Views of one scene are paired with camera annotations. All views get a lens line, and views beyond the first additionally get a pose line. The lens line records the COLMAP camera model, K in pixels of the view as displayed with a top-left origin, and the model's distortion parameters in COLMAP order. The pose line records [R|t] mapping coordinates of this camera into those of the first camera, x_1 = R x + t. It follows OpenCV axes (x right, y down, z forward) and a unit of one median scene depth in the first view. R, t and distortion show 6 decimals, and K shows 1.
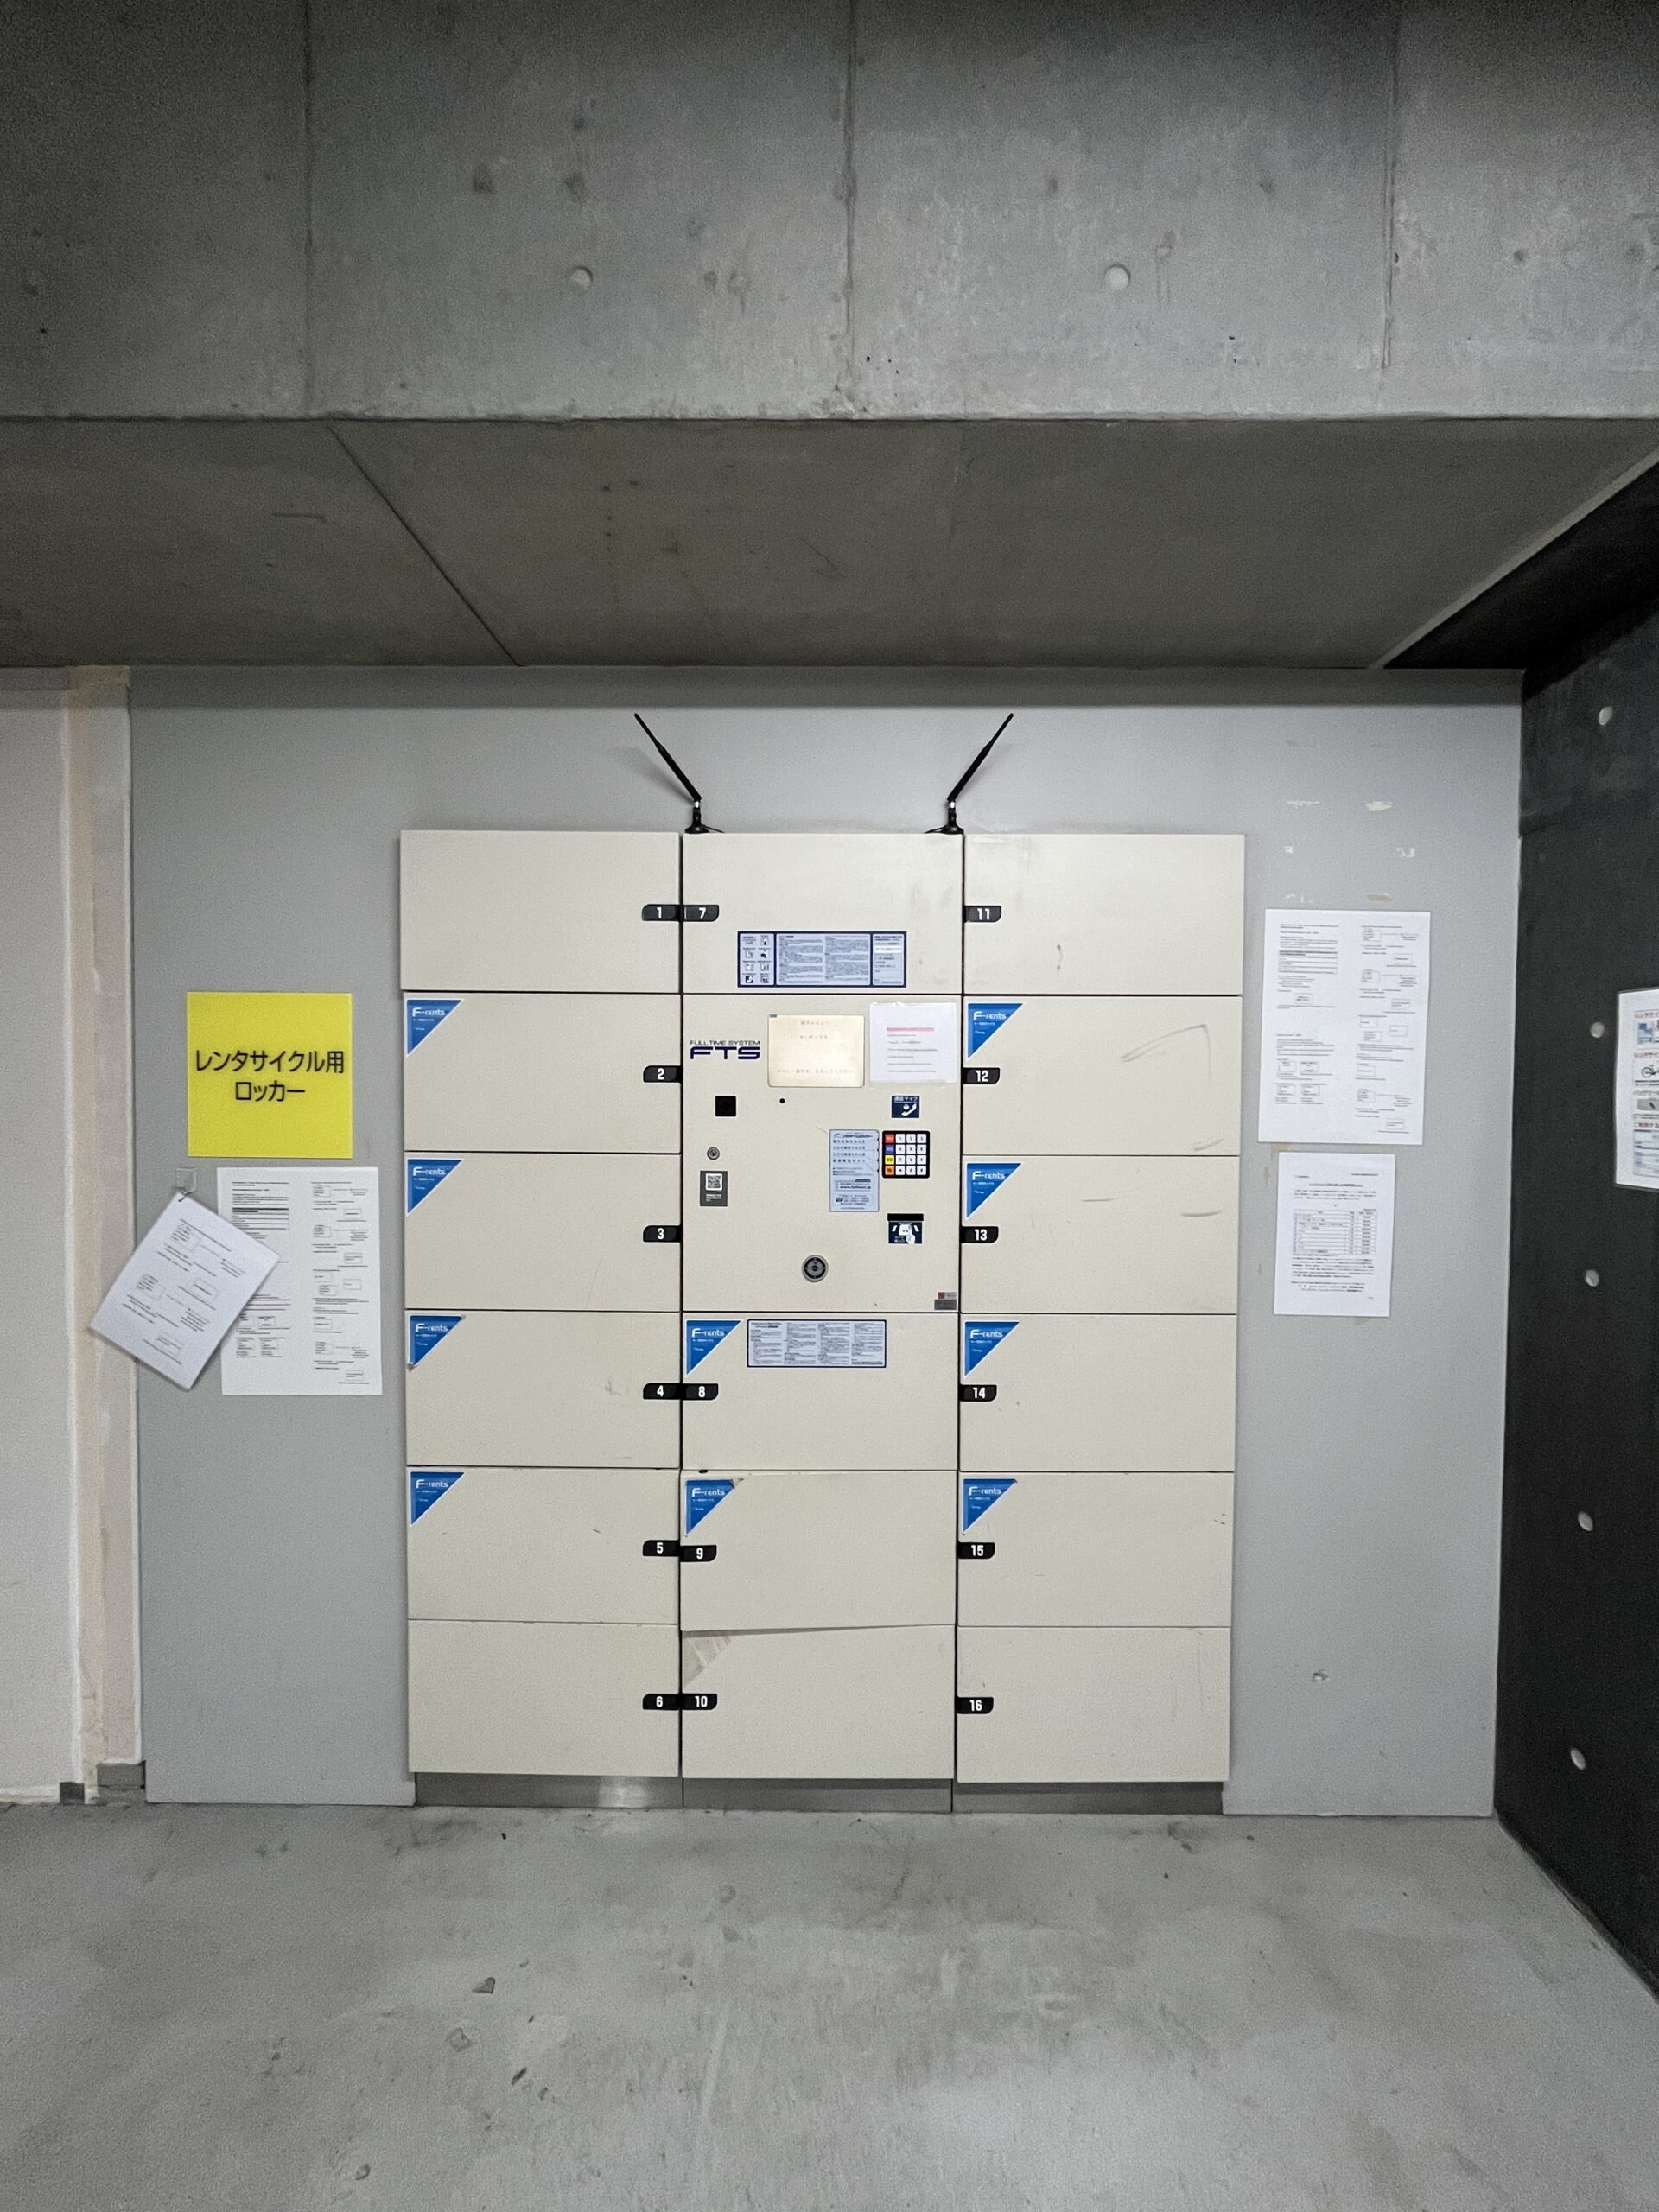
lens RADIAL K [[898.9, 0, 834.2], [0, 898.9, 1100.6], [0, 0, 1]] dist [-0.002023, -0.000324]
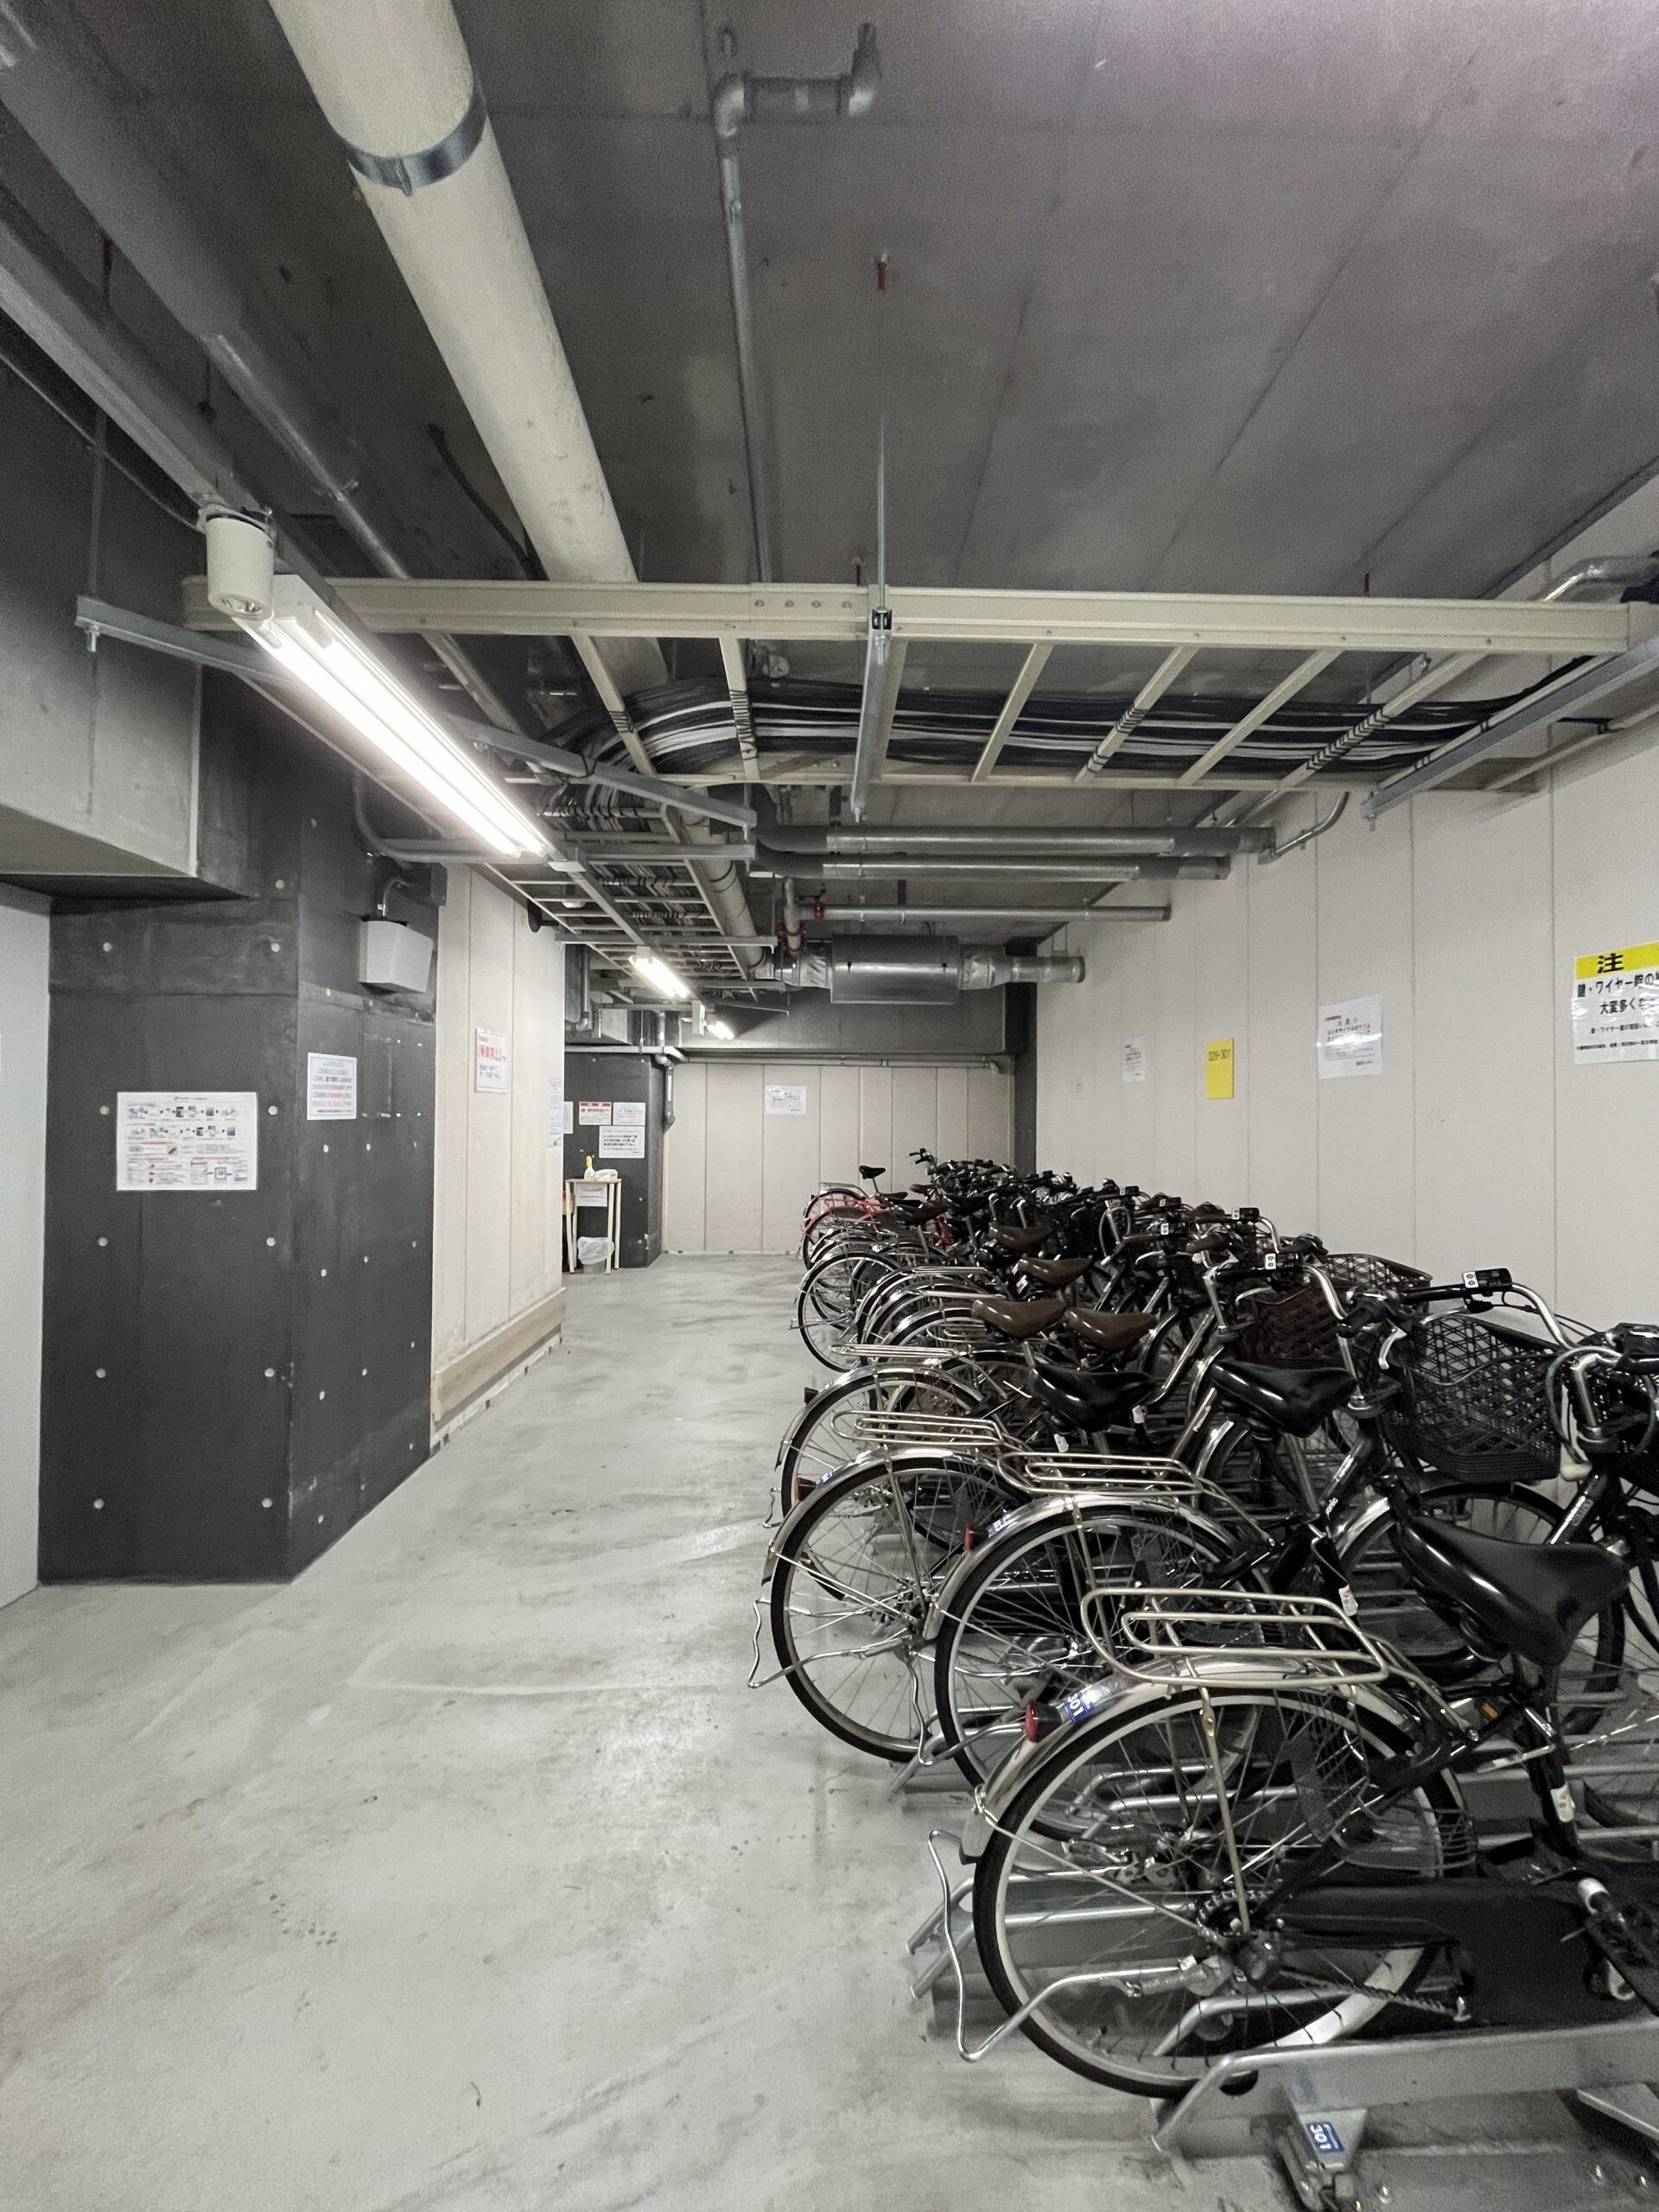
lens RADIAL K [[898.9, 0, 833.2], [0, 898.9, 1106.3], [0, 0, 1]] dist [-0.002023, -0.000324]
pose [[-0.024167, 0.004382, 0.999698, -1.103250], [0.016926, 0.999849, -0.003974, -0.054472], [-0.999565, 0.016825, -0.024237, -0.502996]]
